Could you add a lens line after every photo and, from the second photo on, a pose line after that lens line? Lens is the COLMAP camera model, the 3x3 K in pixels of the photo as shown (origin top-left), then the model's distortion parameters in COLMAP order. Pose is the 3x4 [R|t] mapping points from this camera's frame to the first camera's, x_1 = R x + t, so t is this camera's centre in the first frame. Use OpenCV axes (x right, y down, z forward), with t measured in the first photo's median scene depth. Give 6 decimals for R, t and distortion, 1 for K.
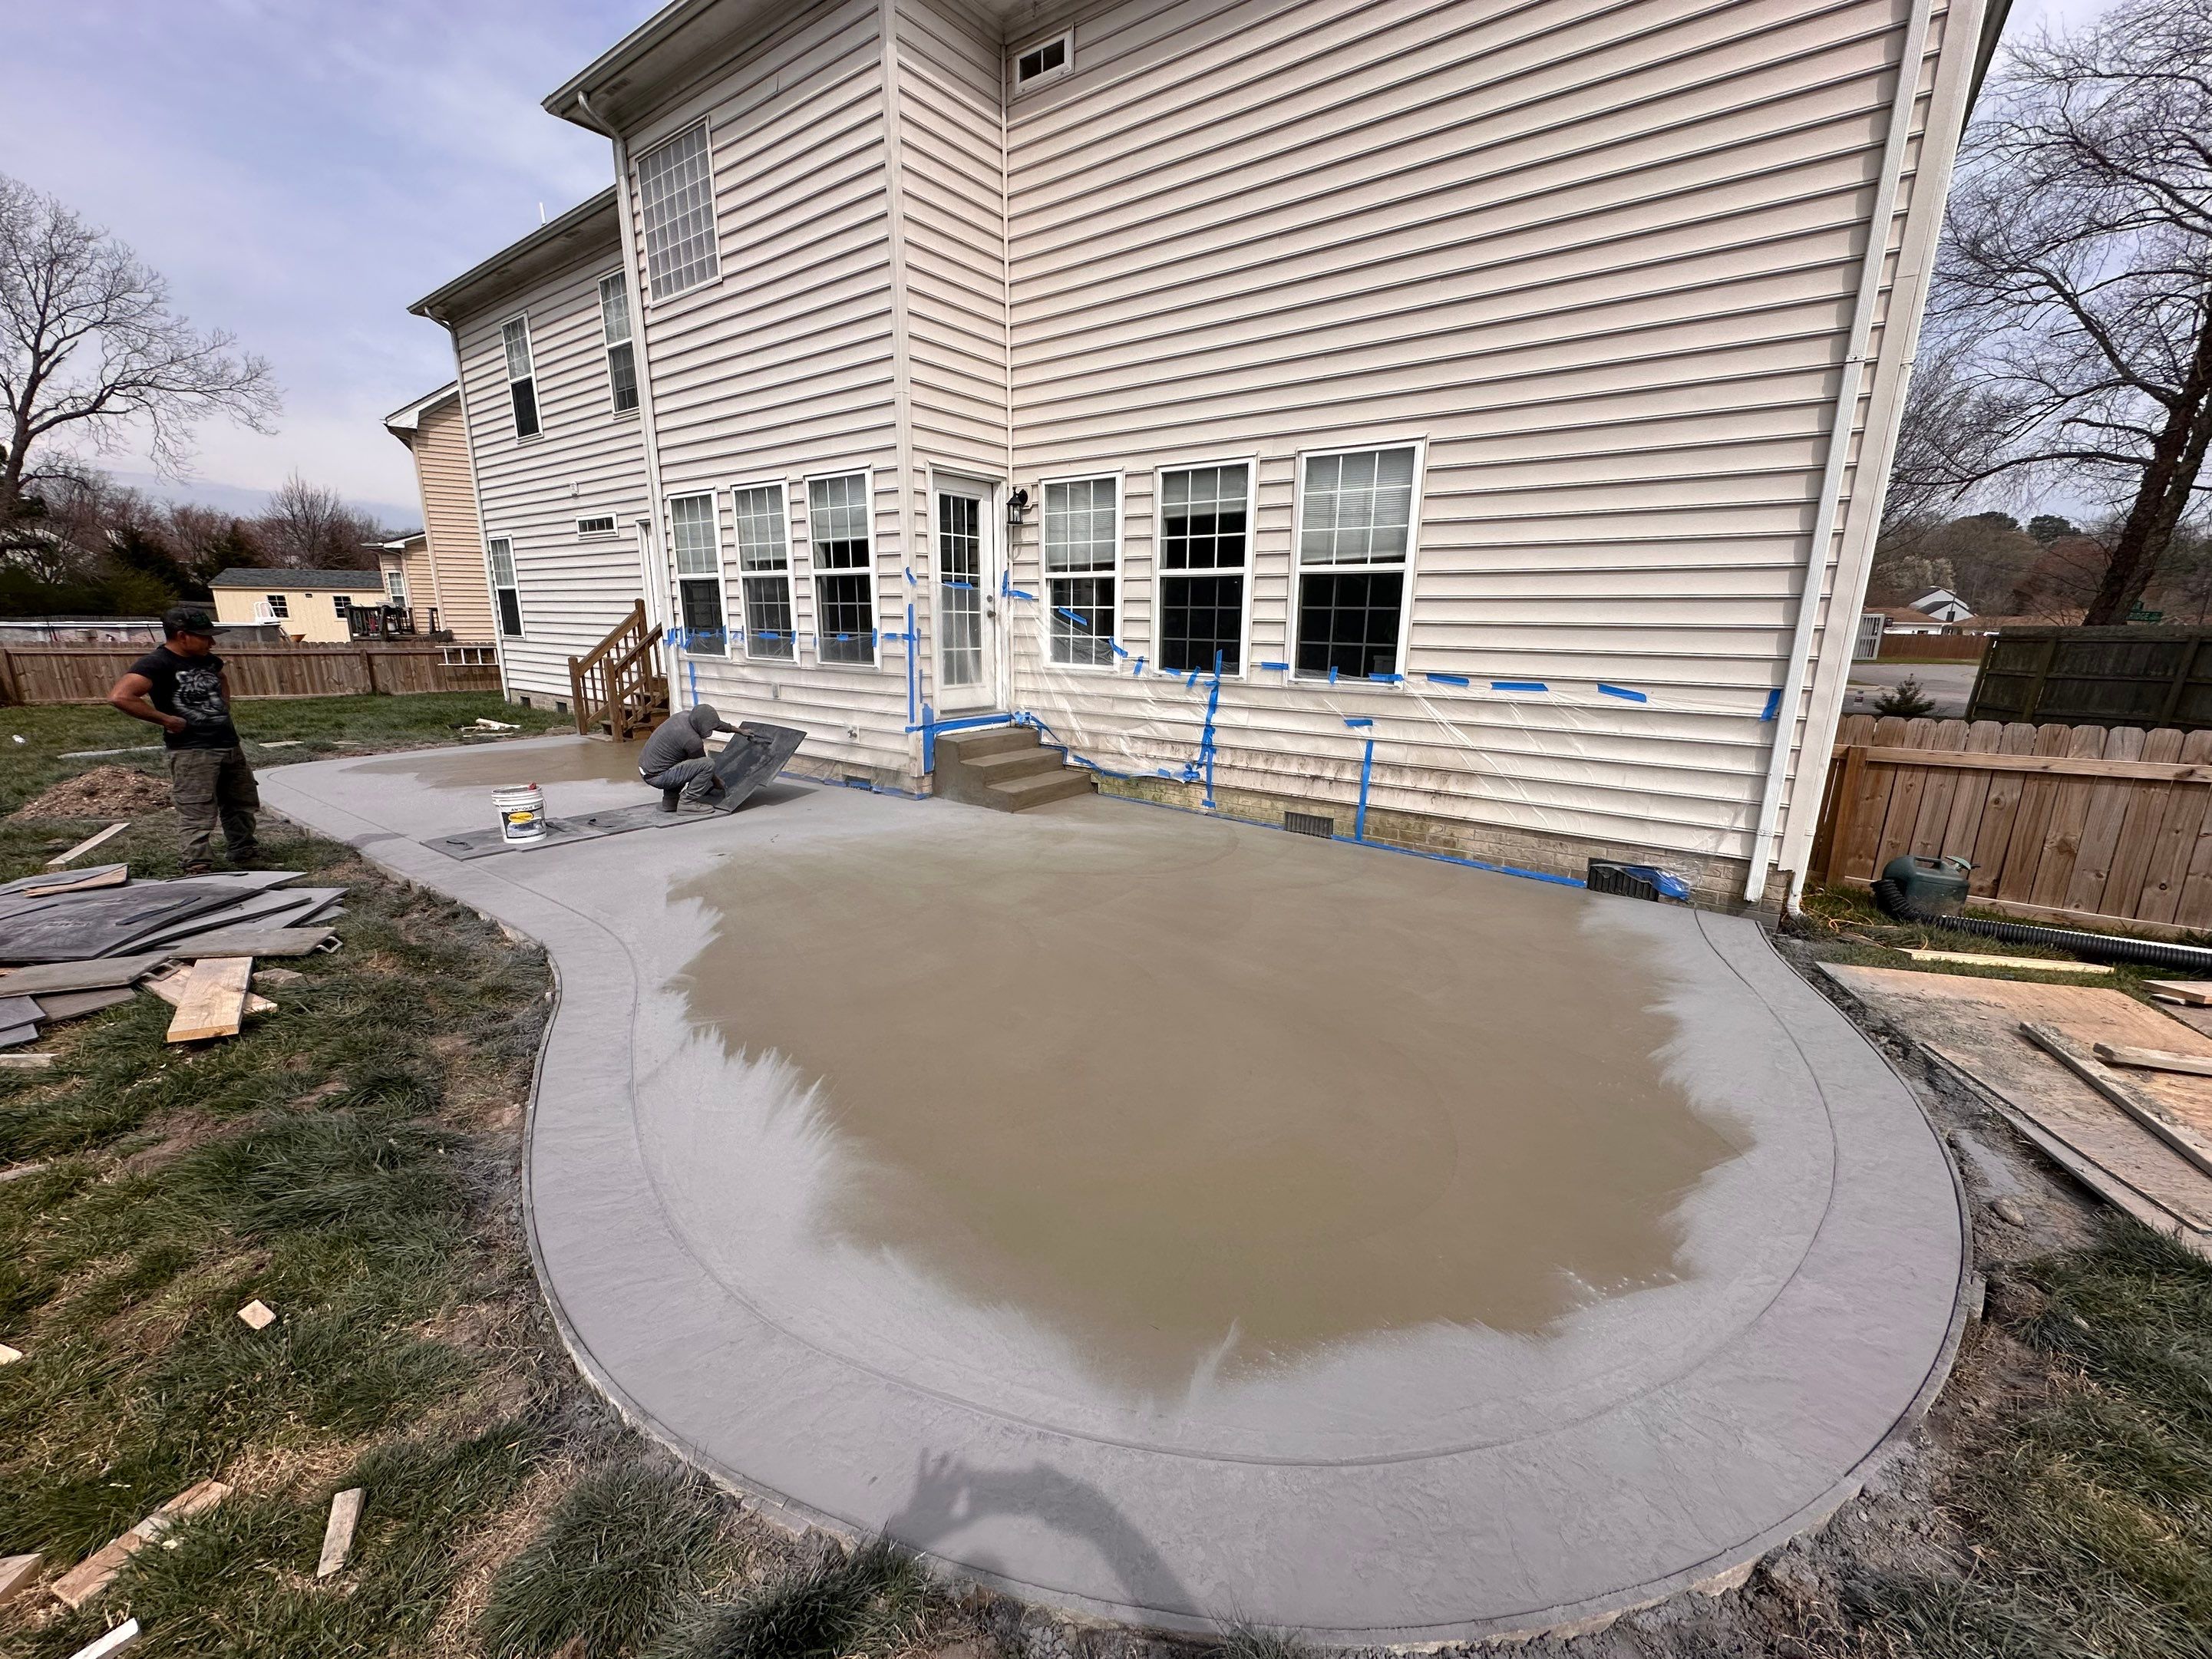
lens RADIAL K [[883.7, 0, 1106.0], [0, 883.7, 829.5], [0, 0, 1]] dist [-0.002690, 0.000138]
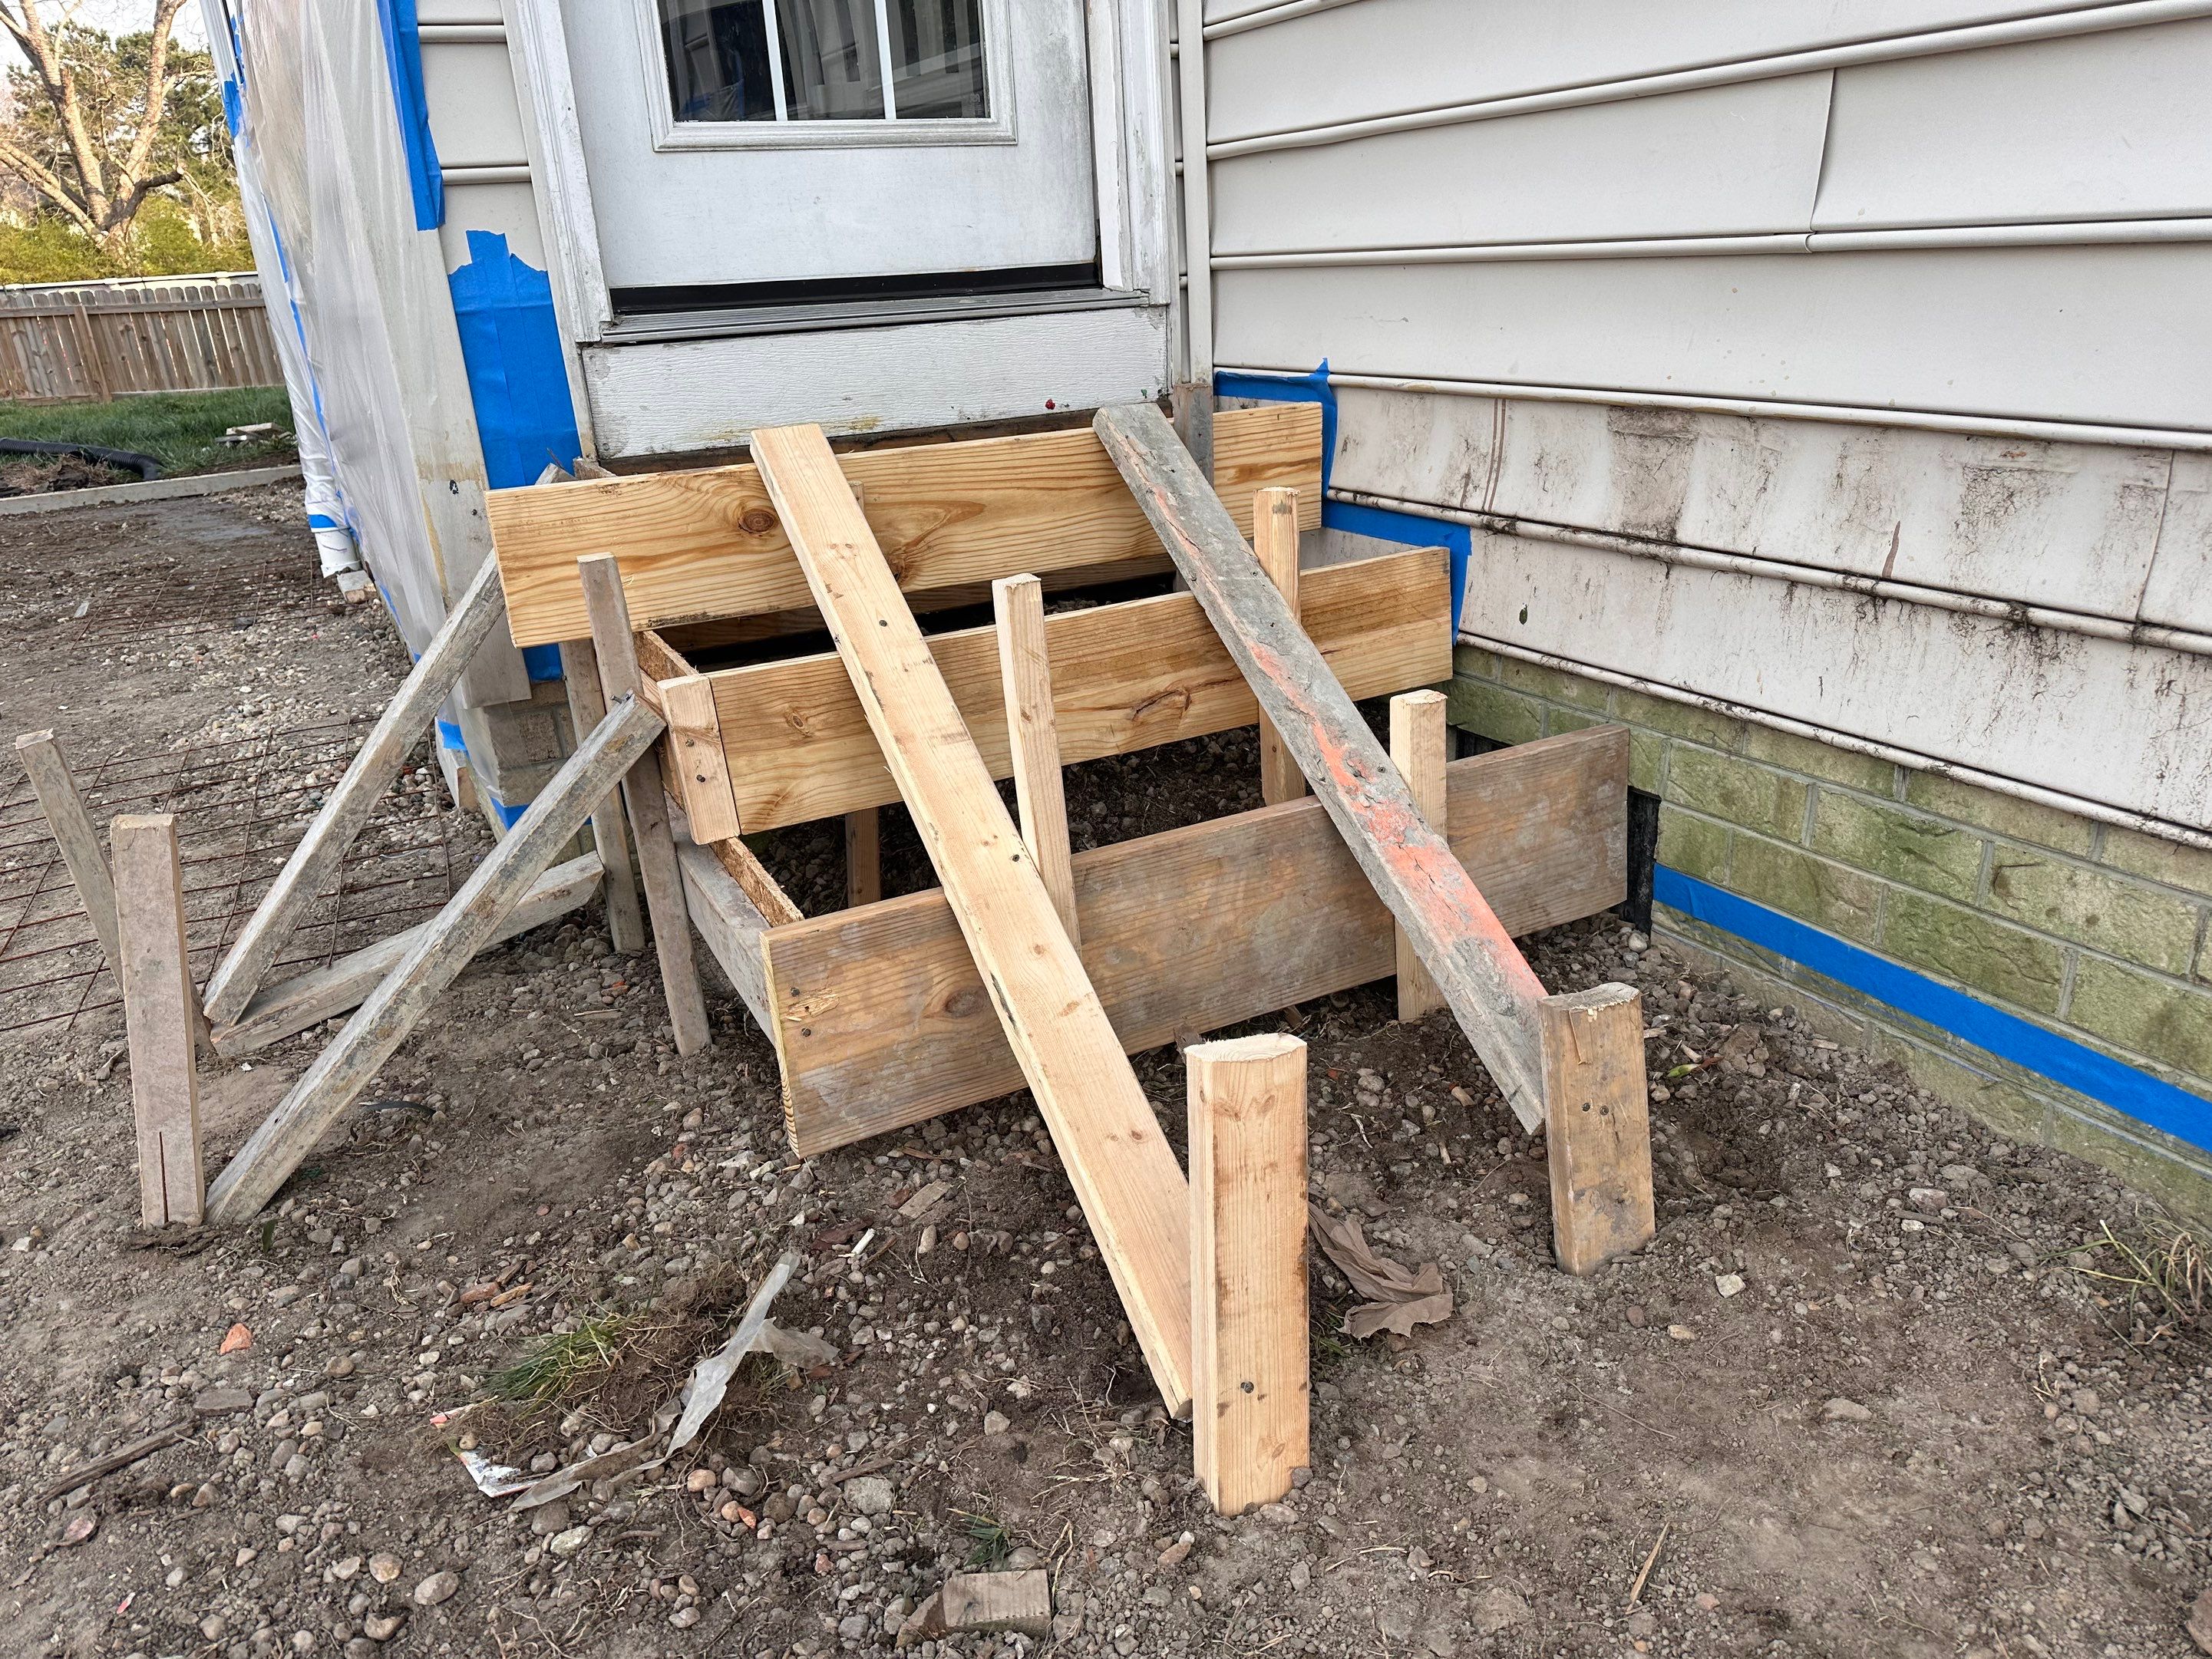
lens RADIAL K [[1523.4, 0, 1168.4], [0, 1523.4, 861.7], [0, 0, 1]] dist [0.059858, -0.075822]
pose [[0.913215, 0.095702, -0.396079, 0.017543], [-0.033956, 0.986520, 0.160077, -0.079870], [0.406060, -0.132735, 0.904155, 0.772716]]
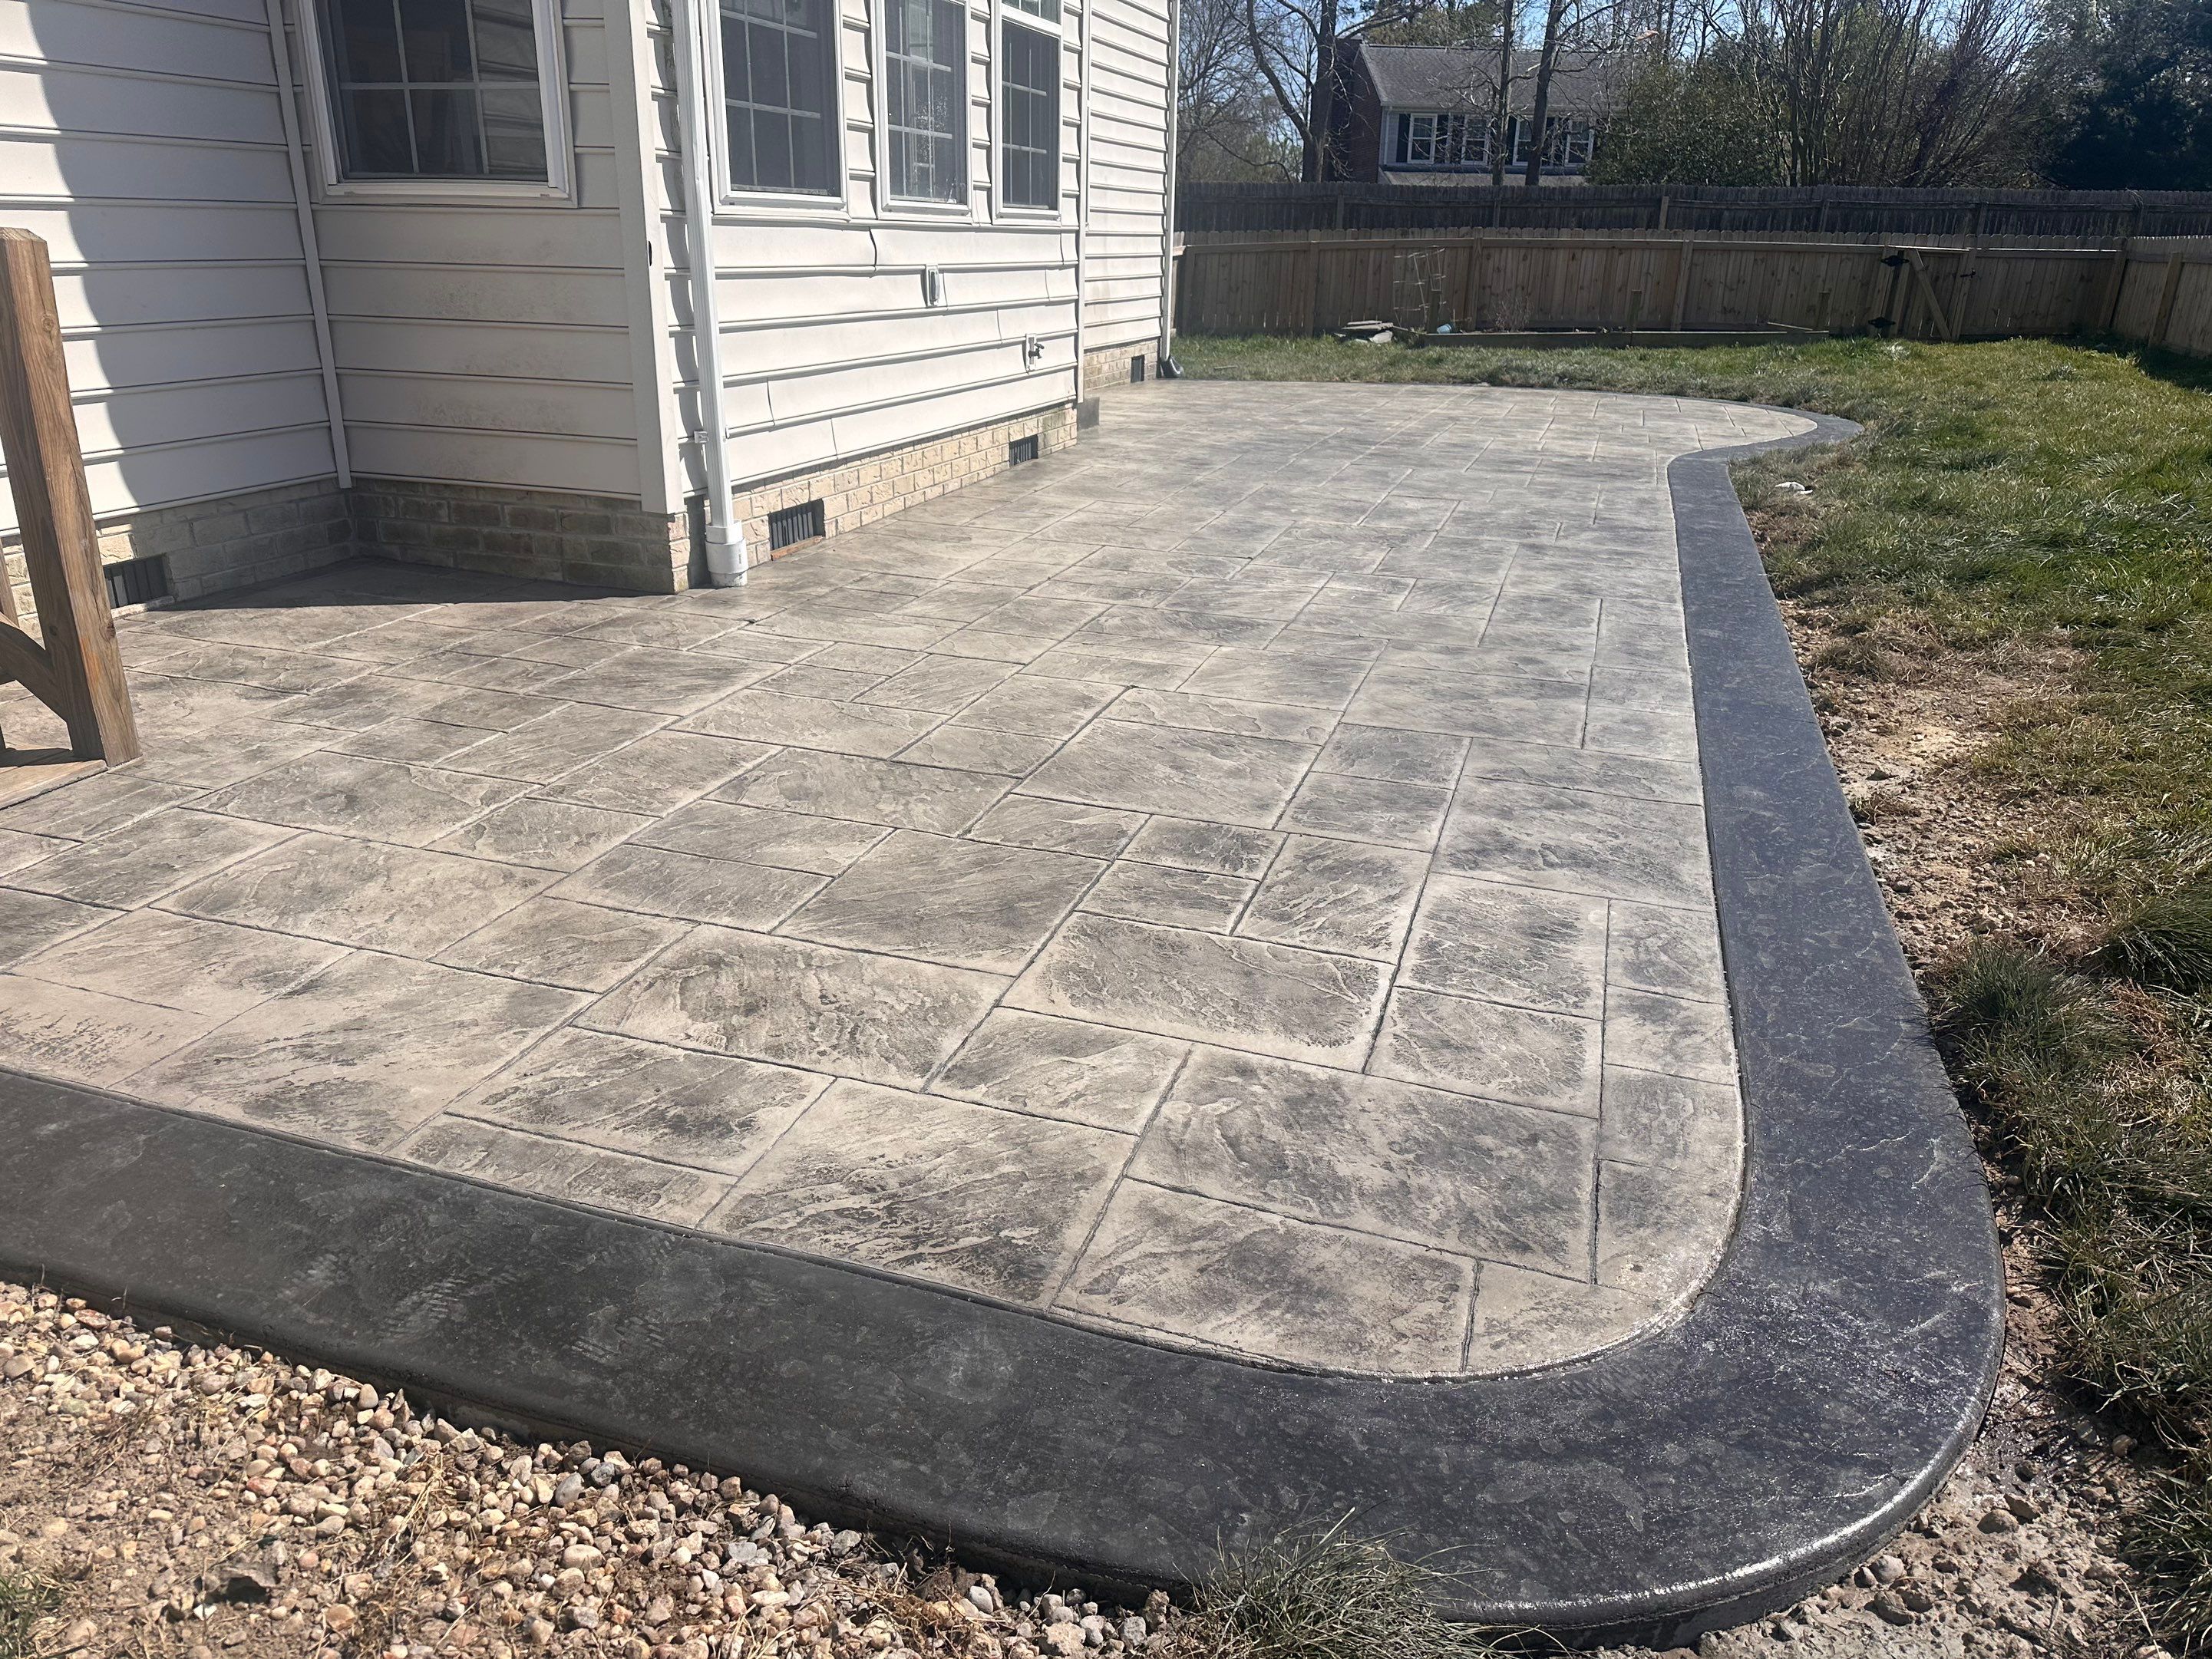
lens RADIAL K [[1561.2, 0, 1071.6], [0, 1561.2, 826.9], [0, 0, 1]] dist [0.087254, -0.103636]
pose [[-0.306319, -0.346028, 0.886810, -1.273151], [0.205297, 0.885657, 0.416491, -0.252016], [-0.929528, 0.309639, -0.200255, 1.291676]]
